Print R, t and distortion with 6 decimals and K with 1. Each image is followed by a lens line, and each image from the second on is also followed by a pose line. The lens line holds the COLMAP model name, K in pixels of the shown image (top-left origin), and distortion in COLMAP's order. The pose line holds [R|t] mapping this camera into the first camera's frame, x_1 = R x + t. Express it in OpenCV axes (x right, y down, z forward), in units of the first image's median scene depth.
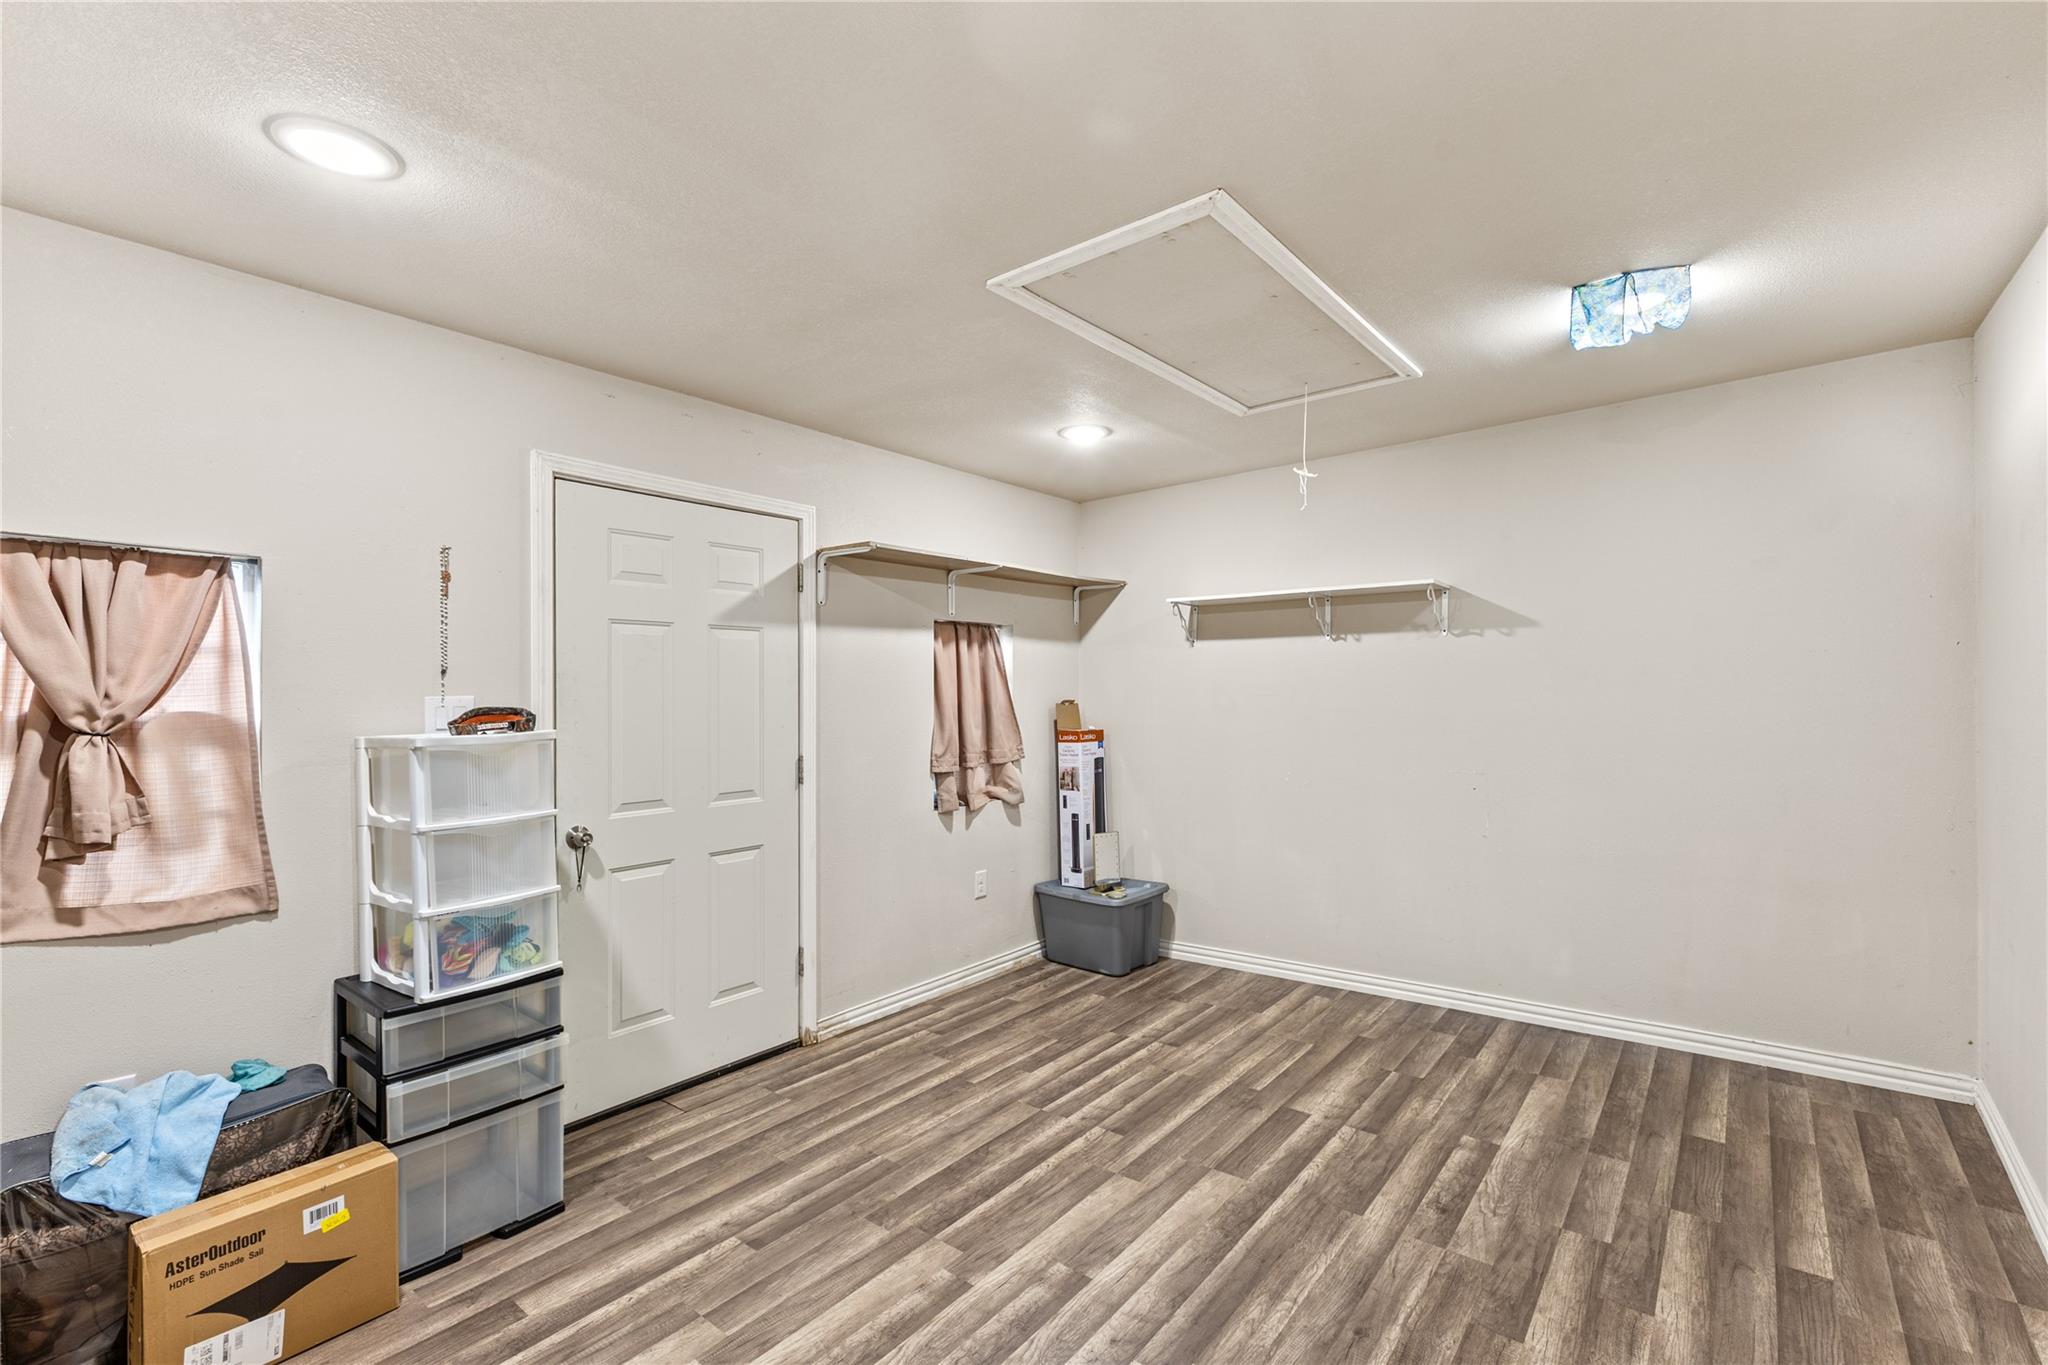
lens RADIAL K [[896.4, 0, 1030.8], [0, 896.4, 683.2], [0, 0, 1]] dist [0.003505, 0.000010]
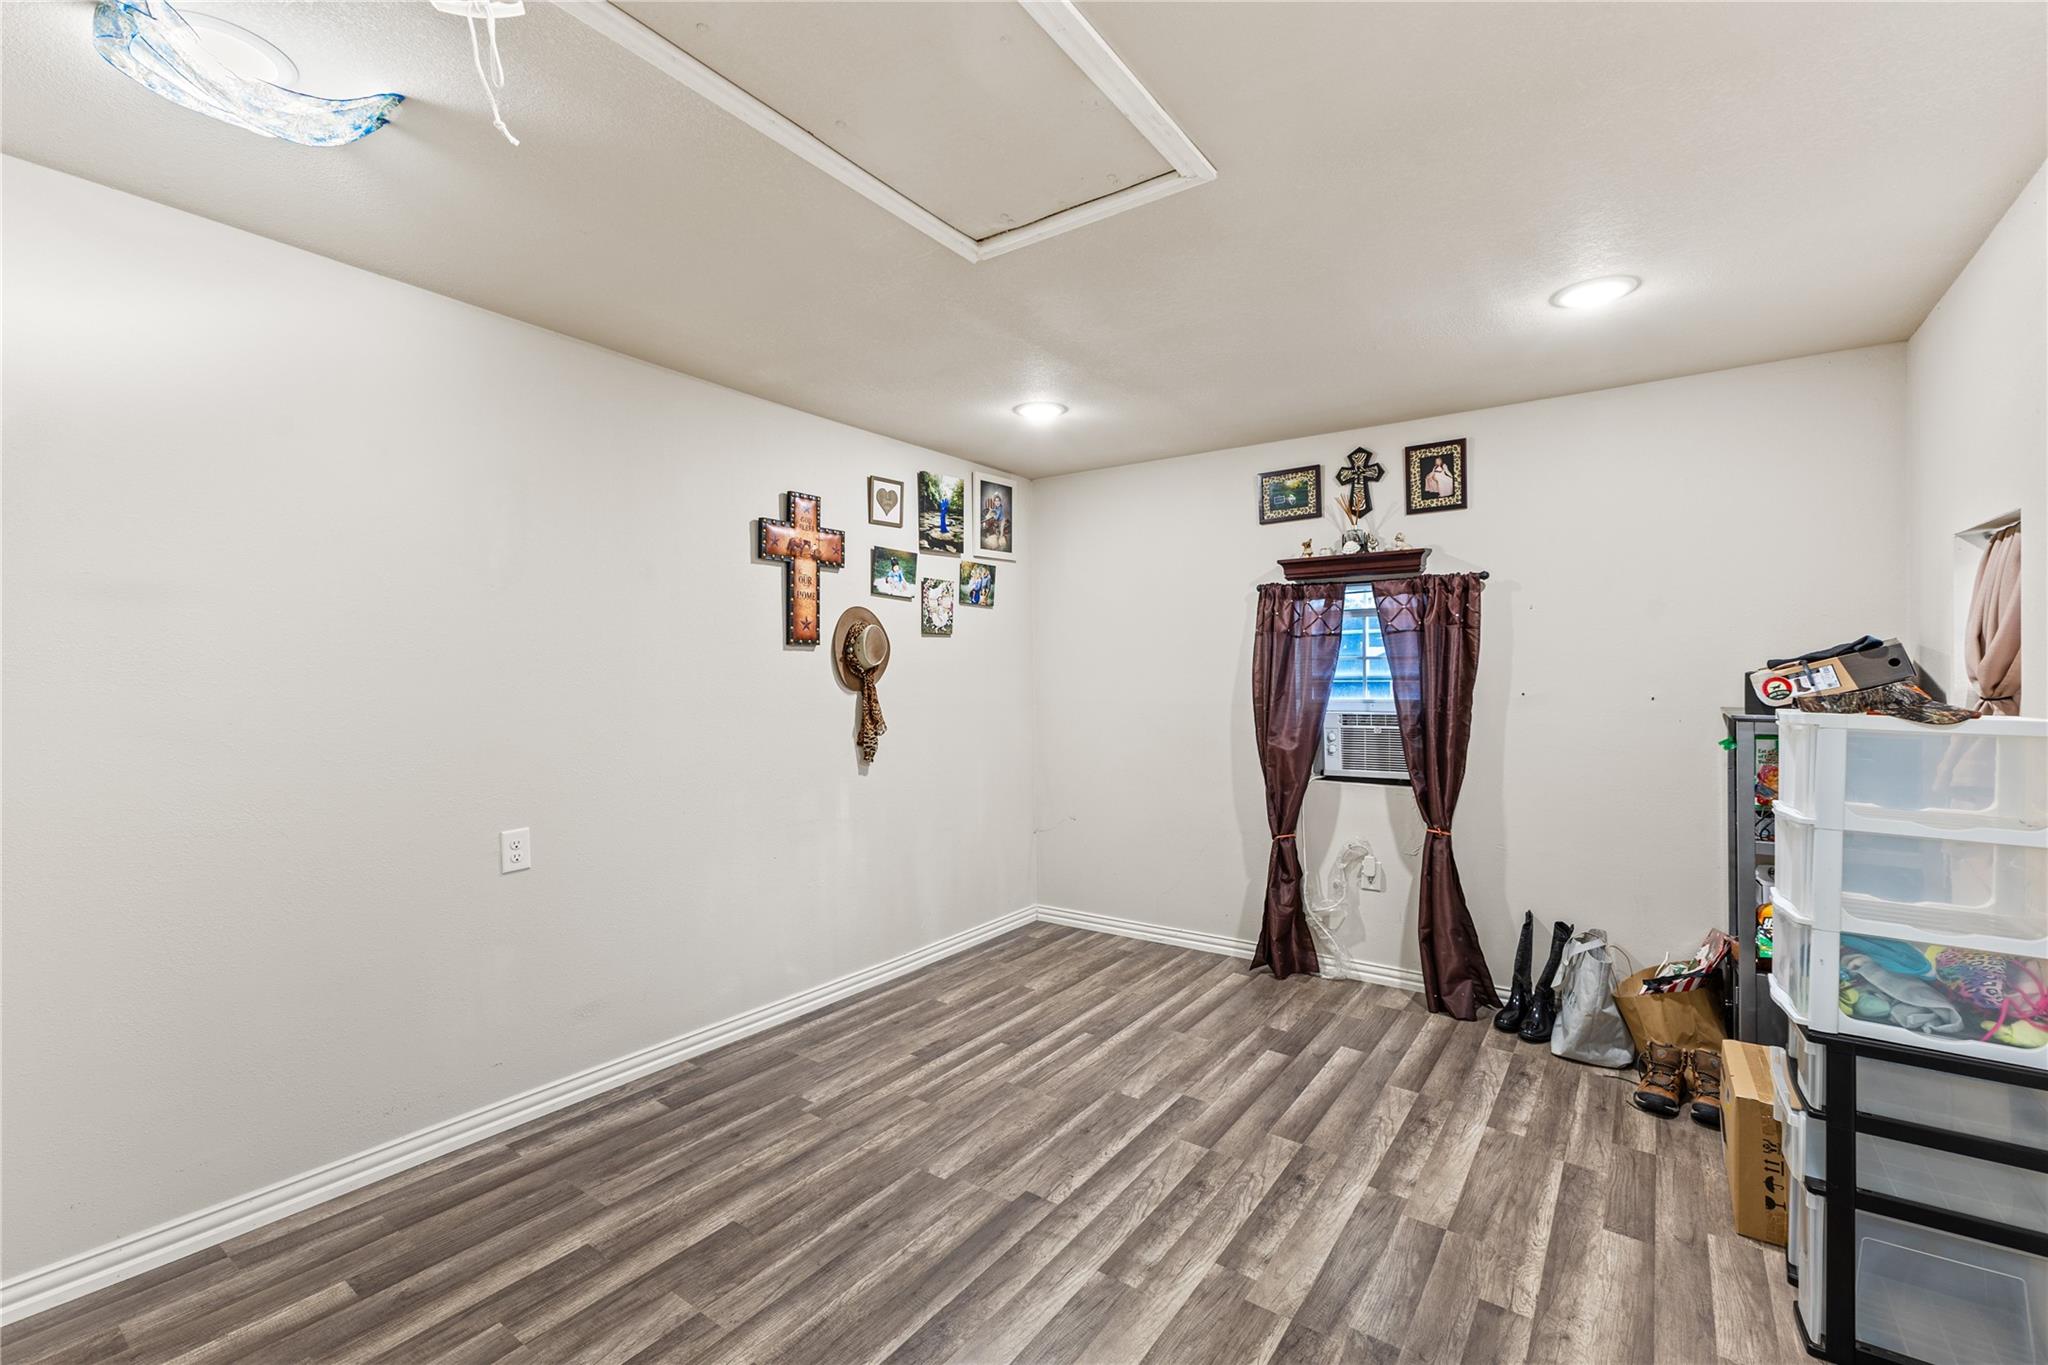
lens RADIAL K [[876.2, 0, 1029.3], [0, 876.2, 675.3], [0, 0, 1]] dist [0.003501, -0.000115]
pose [[-0.998443, 0.013357, -0.054159, 0.147210], [0.013498, 0.999906, -0.002236, 0.012551], [0.054124, -0.002964, -0.998530, 1.545388]]
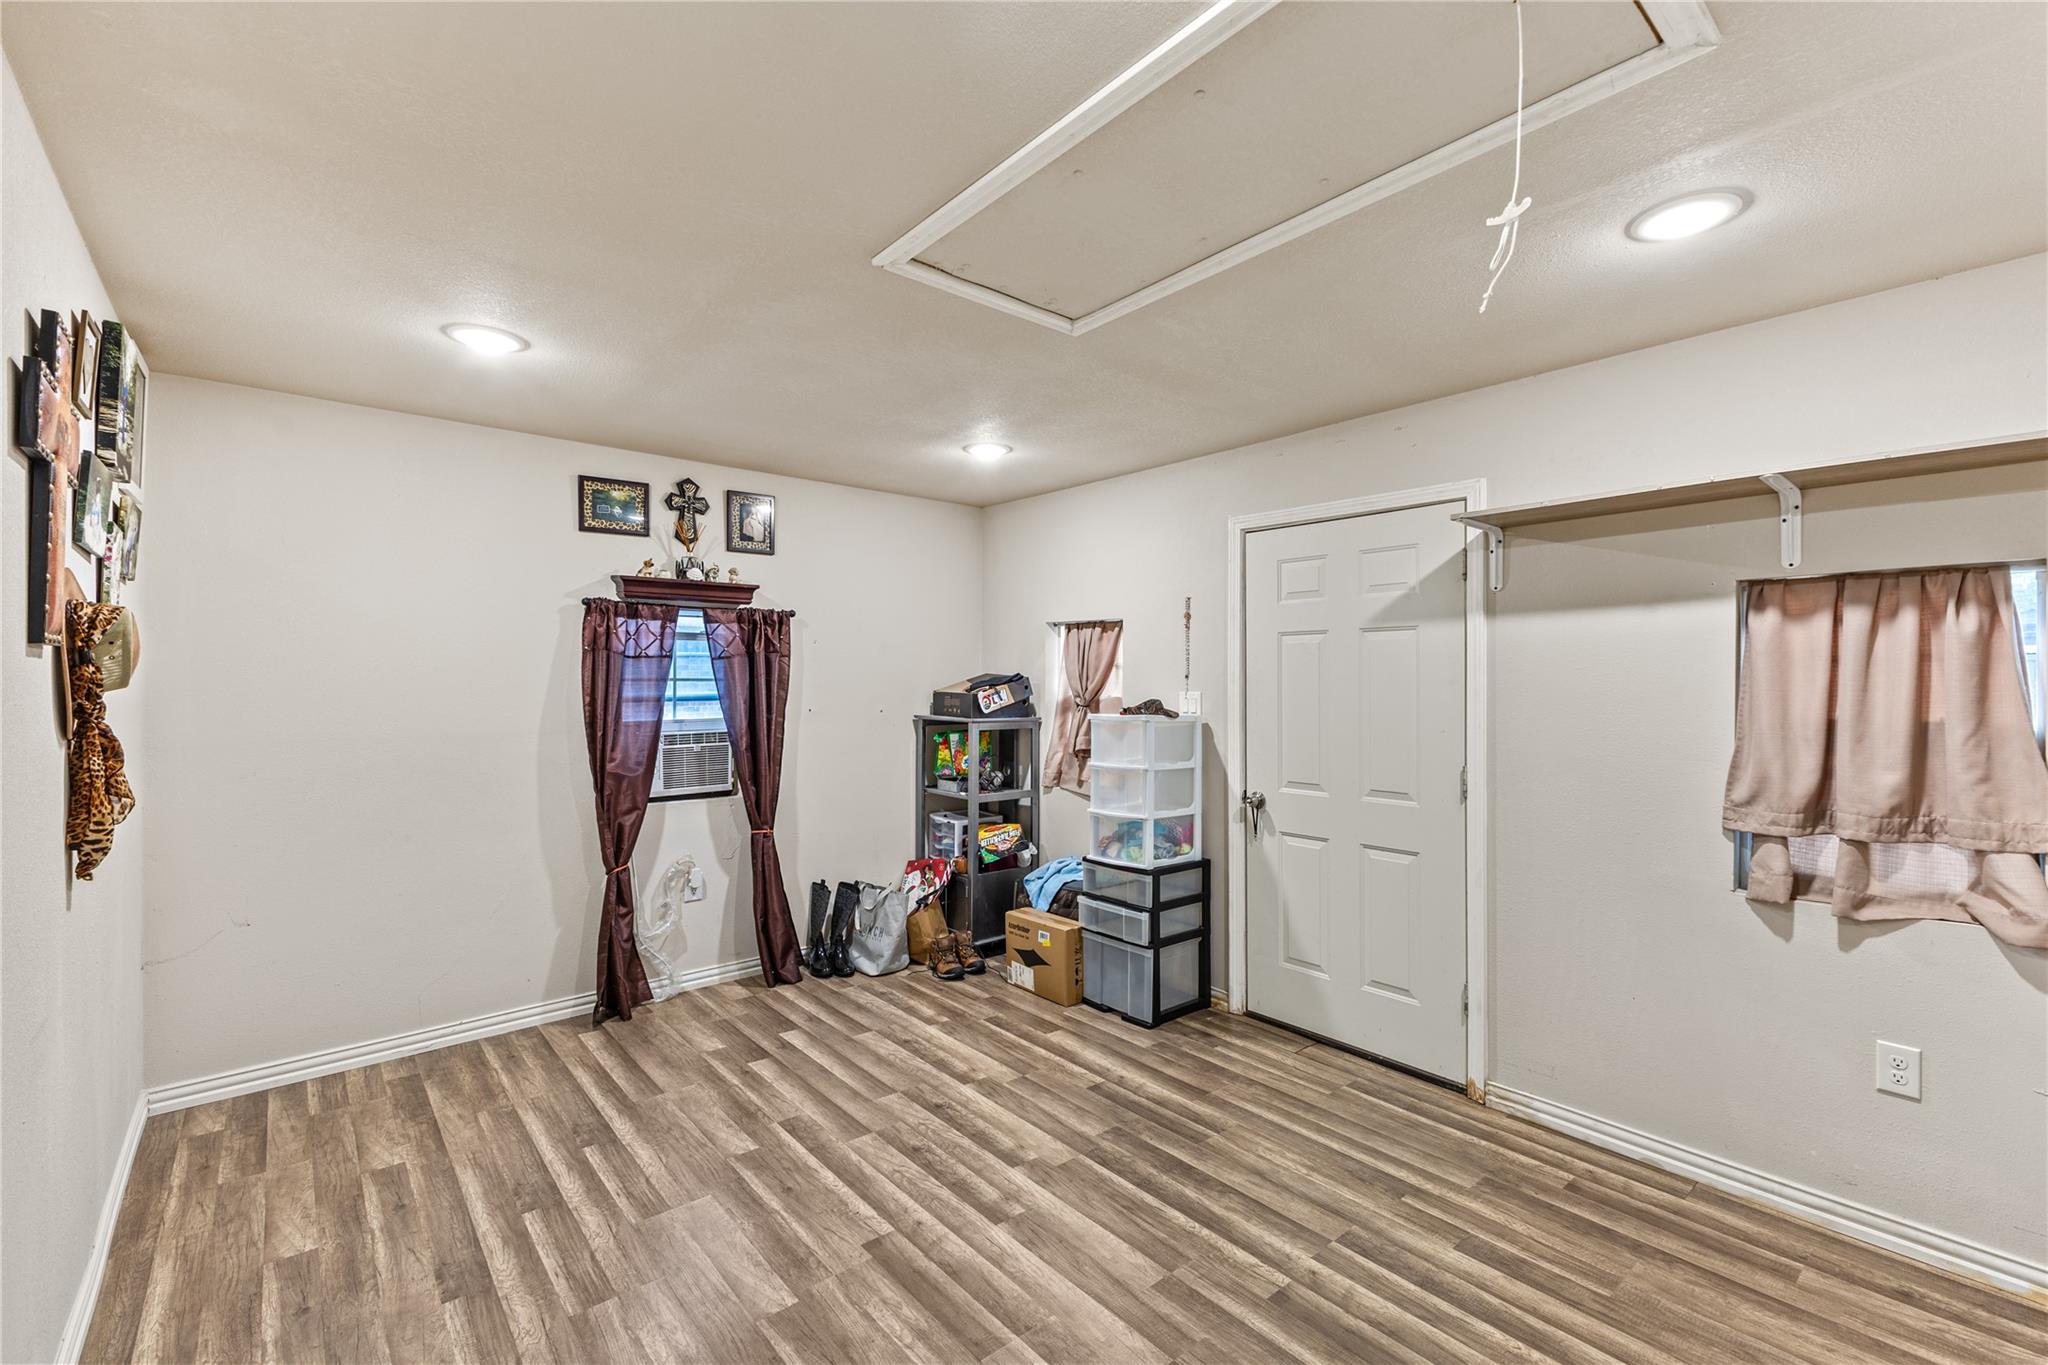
lens RADIAL K [[876.2, 0, 1029.3], [0, 876.2, 675.3], [0, 0, 1]] dist [0.003501, -0.000115]
pose [[-0.192039, 0.001754, -0.981386, 0.894756], [0.007494, 0.999972, 0.000321, -0.016183], [0.981359, -0.007292, -0.192047, 0.992922]]
